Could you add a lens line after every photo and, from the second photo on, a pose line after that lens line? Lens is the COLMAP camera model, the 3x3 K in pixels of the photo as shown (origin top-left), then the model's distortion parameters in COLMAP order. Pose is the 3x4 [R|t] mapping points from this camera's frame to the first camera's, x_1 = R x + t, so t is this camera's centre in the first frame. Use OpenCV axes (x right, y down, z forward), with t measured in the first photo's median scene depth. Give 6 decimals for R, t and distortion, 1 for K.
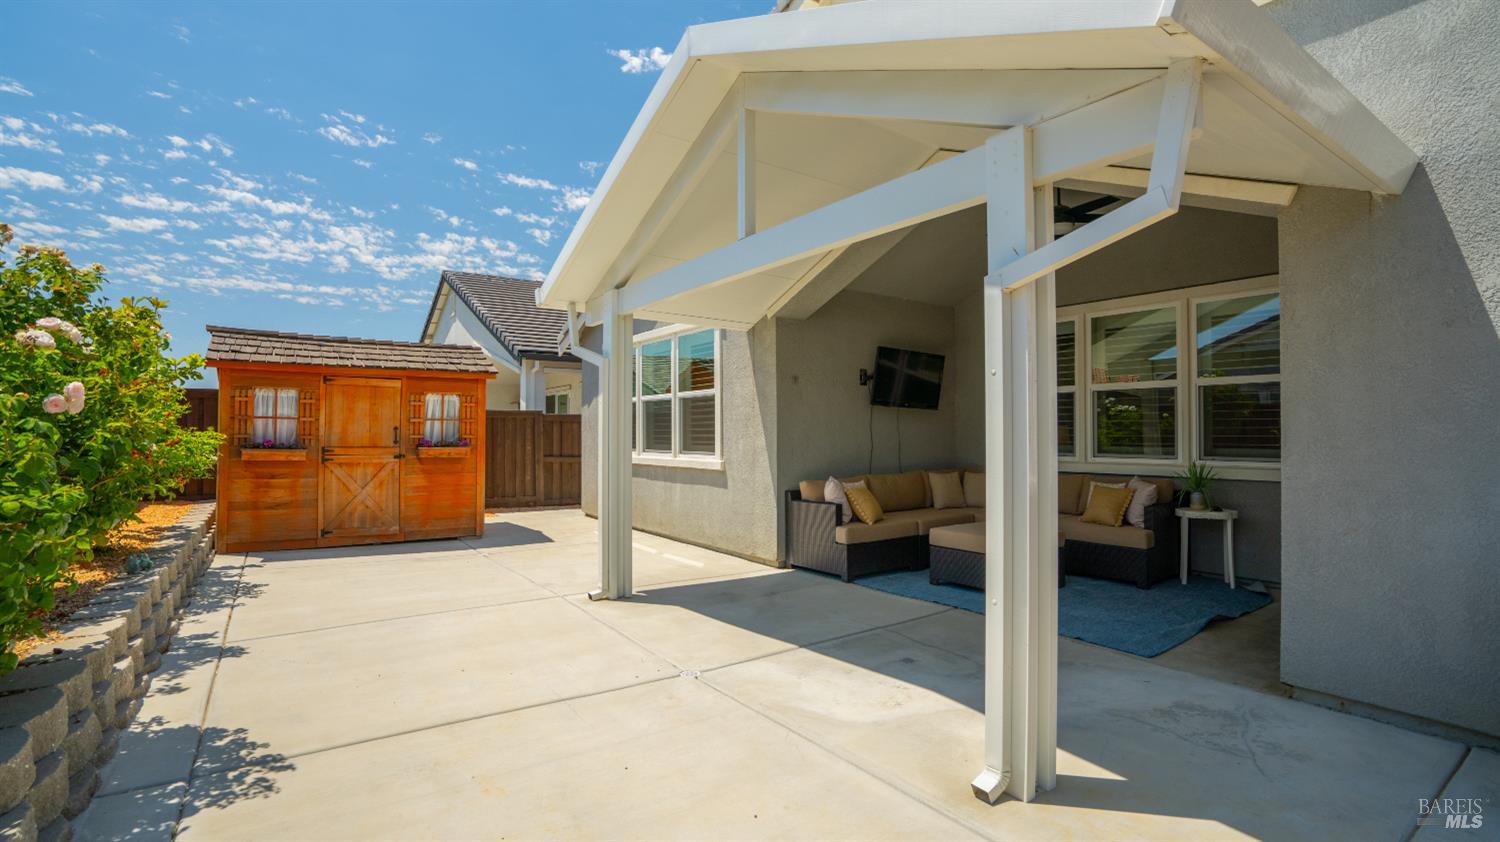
lens RADIAL K [[686.1, 0, 750.0], [0, 686.1, 421.0], [0, 0, 1]] dist [-0.055322, 0.021221]
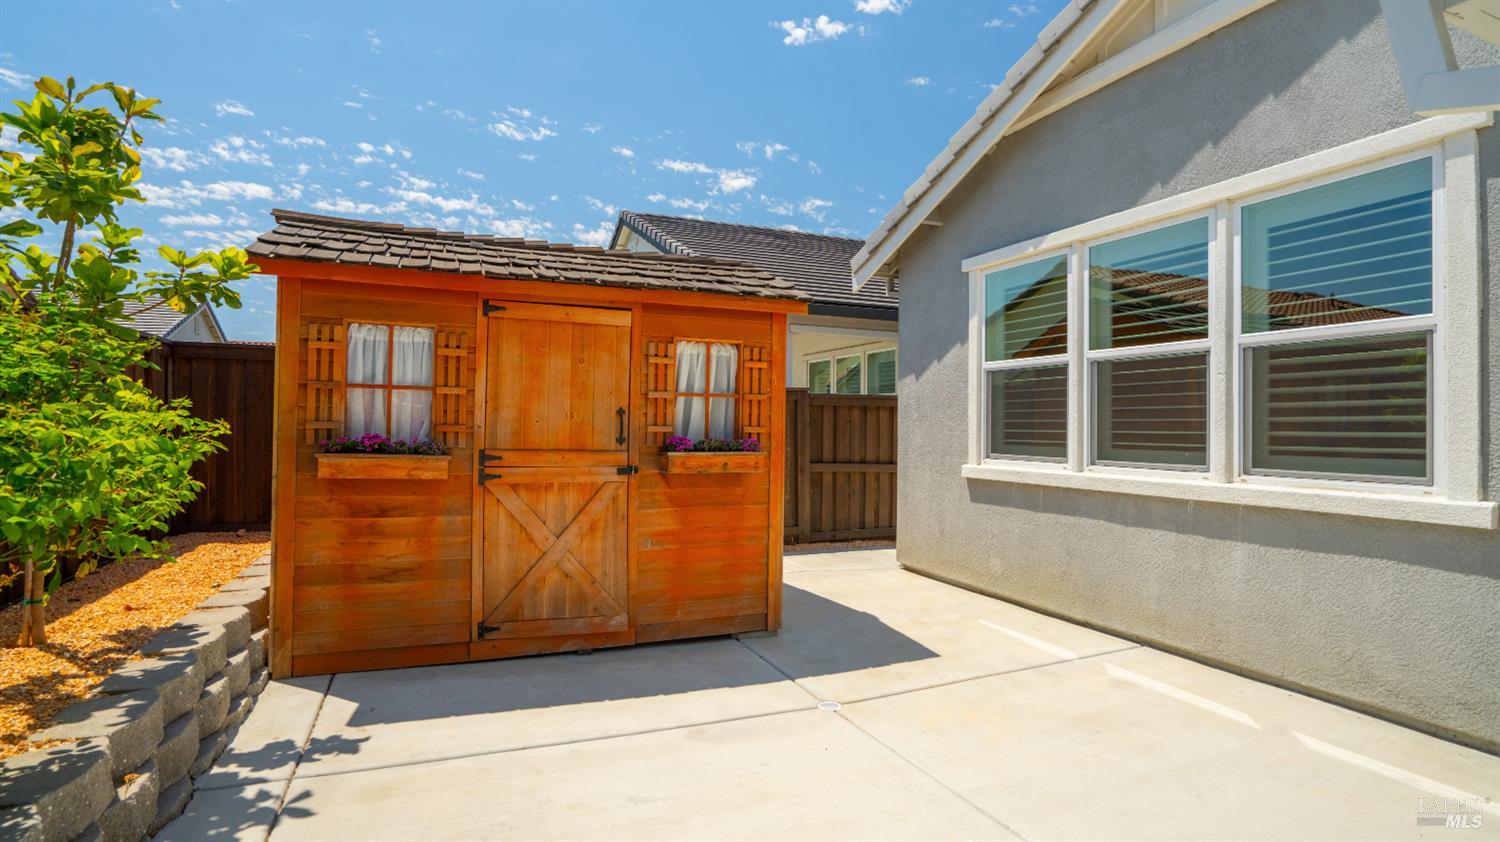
lens RADIAL K [[727.3, 0, 750.0], [0, 727.3, 421.0], [0, 0, 1]] dist [-0.052722, 0.017490]
pose [[0.976545, 0.007420, -0.215186, -0.339809], [-0.005474, 0.999939, 0.009639, 0.012448], [0.215245, -0.008235, 0.976525, 0.542951]]
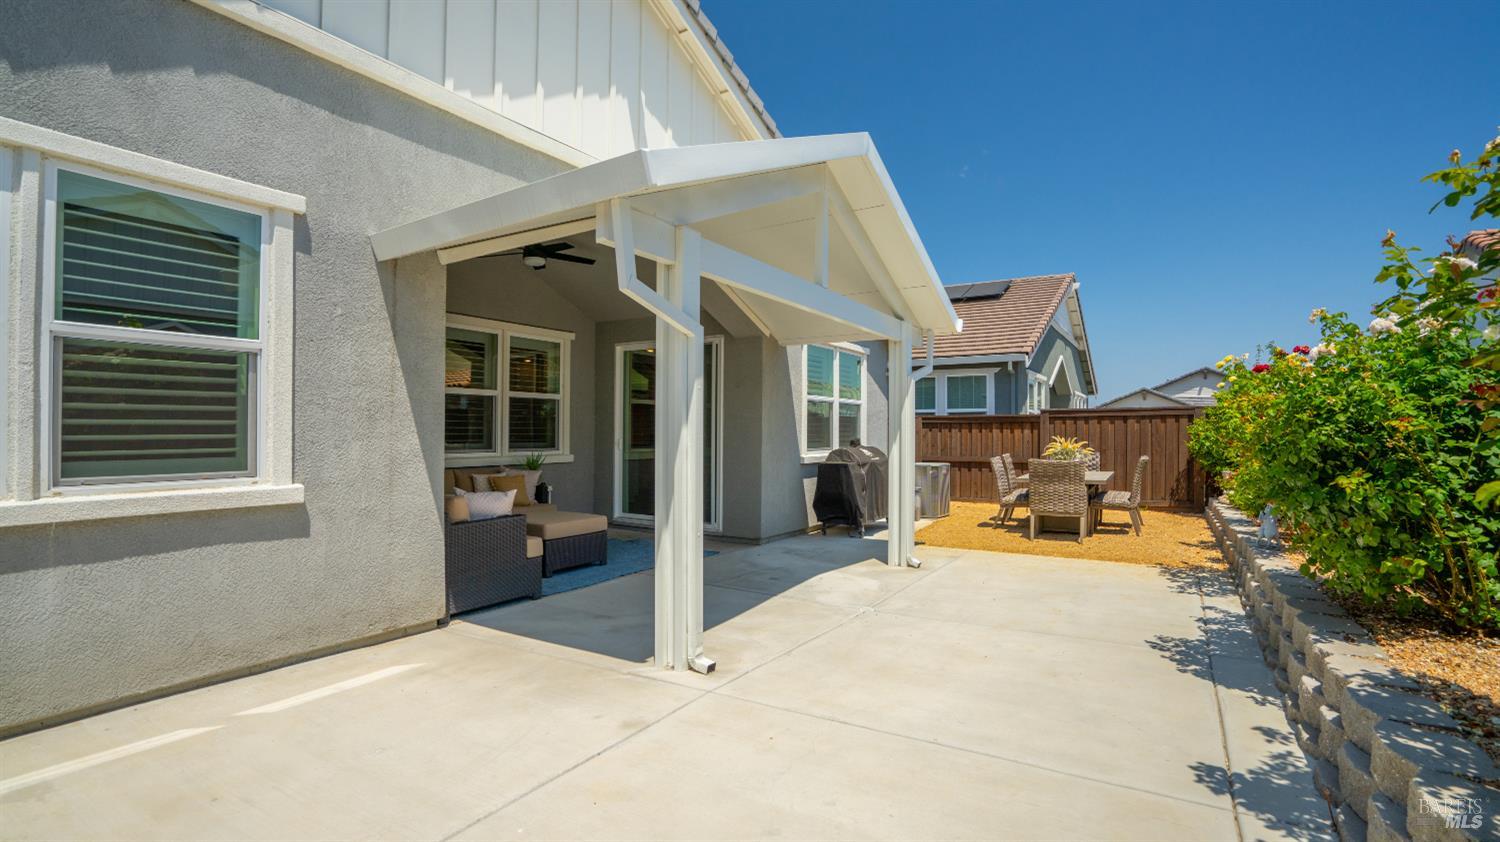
lens RADIAL K [[686.1, 0, 750.0], [0, 686.1, 421.0], [0, 0, 1]] dist [-0.055322, 0.021221]
pose [[-0.391091, 0.013900, 0.920247, -0.633779], [-0.019821, 0.999527, -0.023522, 0.015248], [-0.920139, -0.027439, -0.390630, 0.884895]]
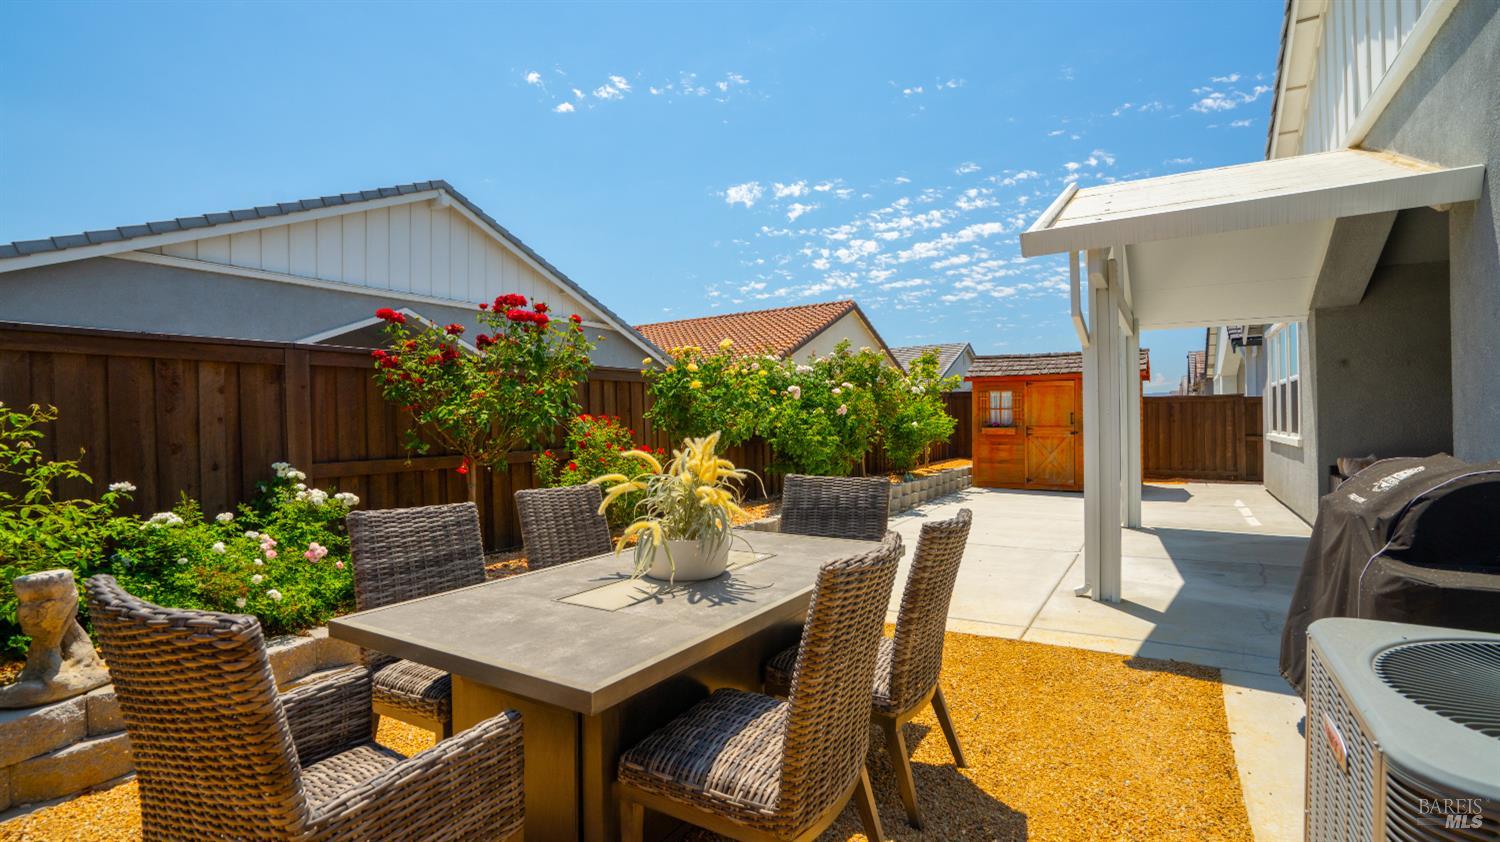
lens RADIAL K [[702.0, 0, 750.0], [0, 702.0, 421.0], [0, 0, 1]] dist [-0.053745, 0.000347]
pose [[0.394683, -0.005497, -0.918801, 0.615701], [0.030209, 0.999519, 0.006997, -0.005012], [0.918321, -0.030517, 0.394659, -0.247721]]
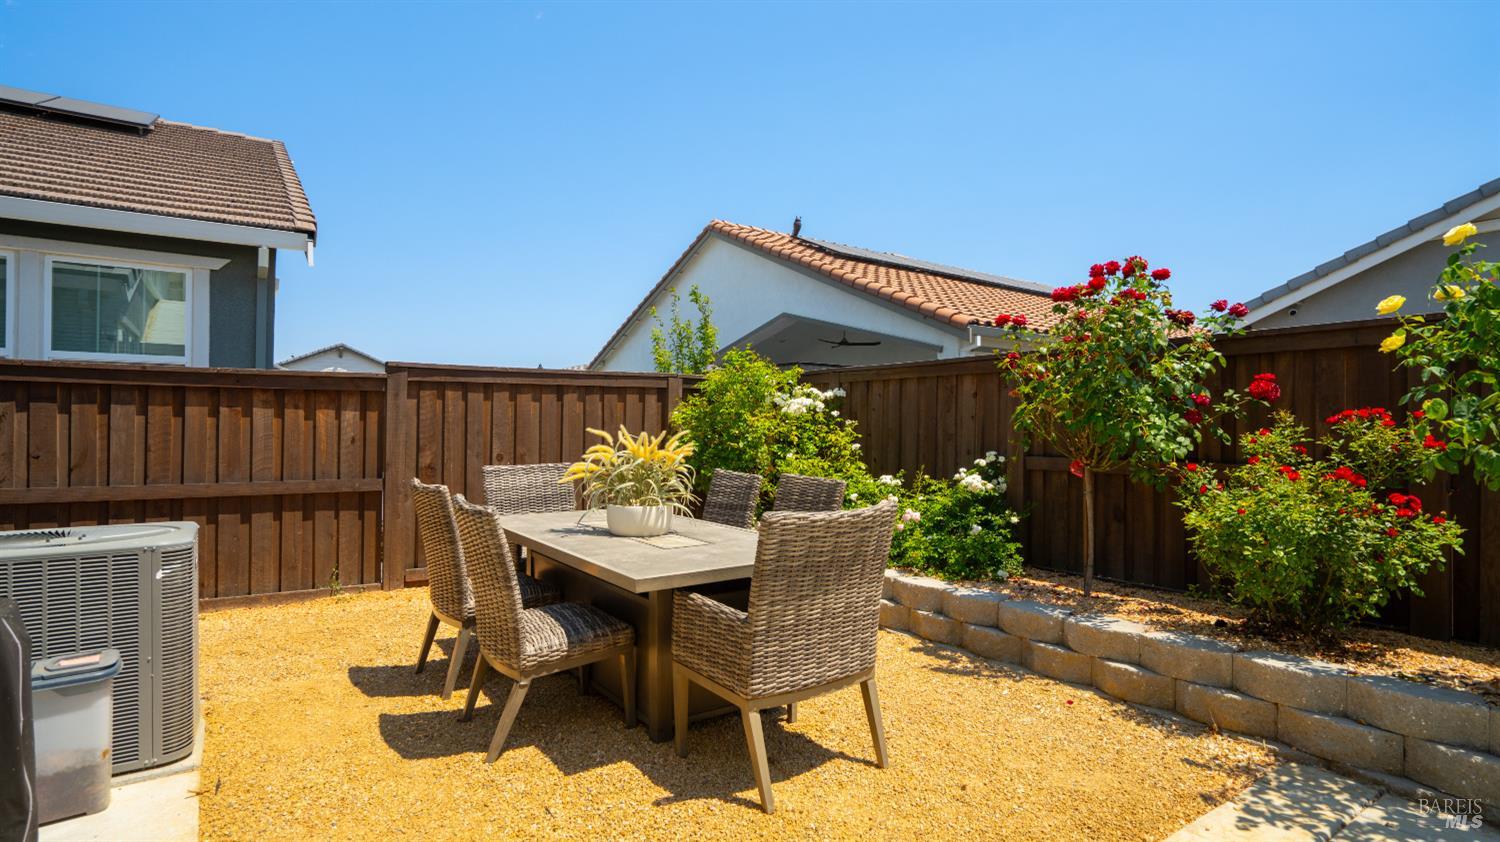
lens RADIAL K [[741.0, 0, 750.0], [0, 741.0, 421.0], [0, 0, 1]] dist [-0.013290, 0.000354]
pose [[-0.999926, -0.008998, 0.008239, 0.212789], [-0.009191, 0.999675, -0.023773, 0.008324], [-0.008023, -0.023847, -0.999683, 0.353191]]
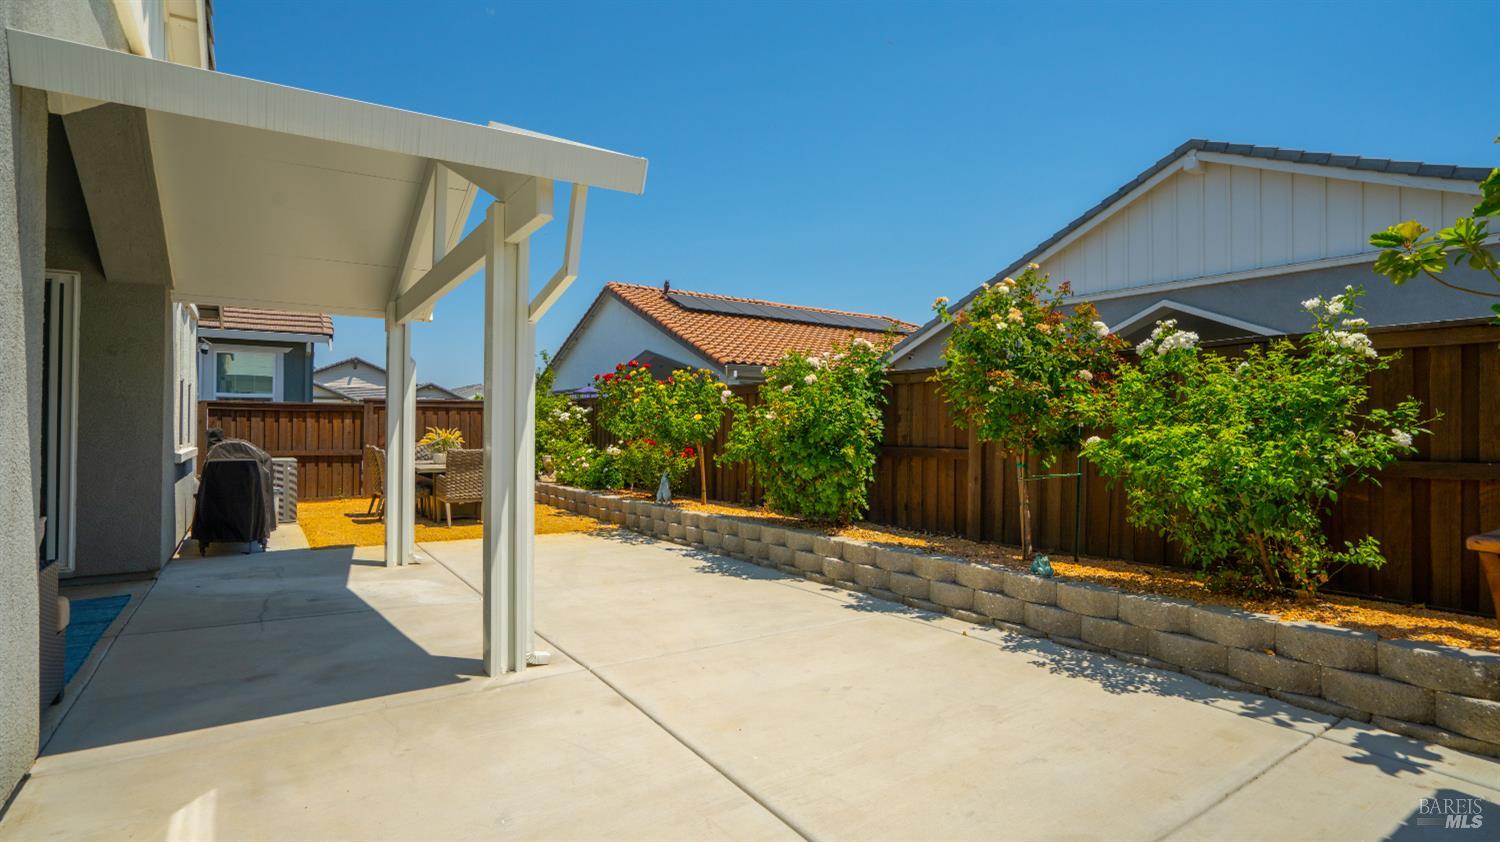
lens RADIAL K [[741.4, 0, 732.4], [0, 741.4, 419.8], [0, 0, 1]] dist [-0.001551, -0.000146]
pose [[-0.998818, -0.007705, 0.047996, -0.328780], [-0.009041, 0.999576, -0.027692, 0.023212], [-0.047763, -0.028093, -0.998464, 1.248727]]
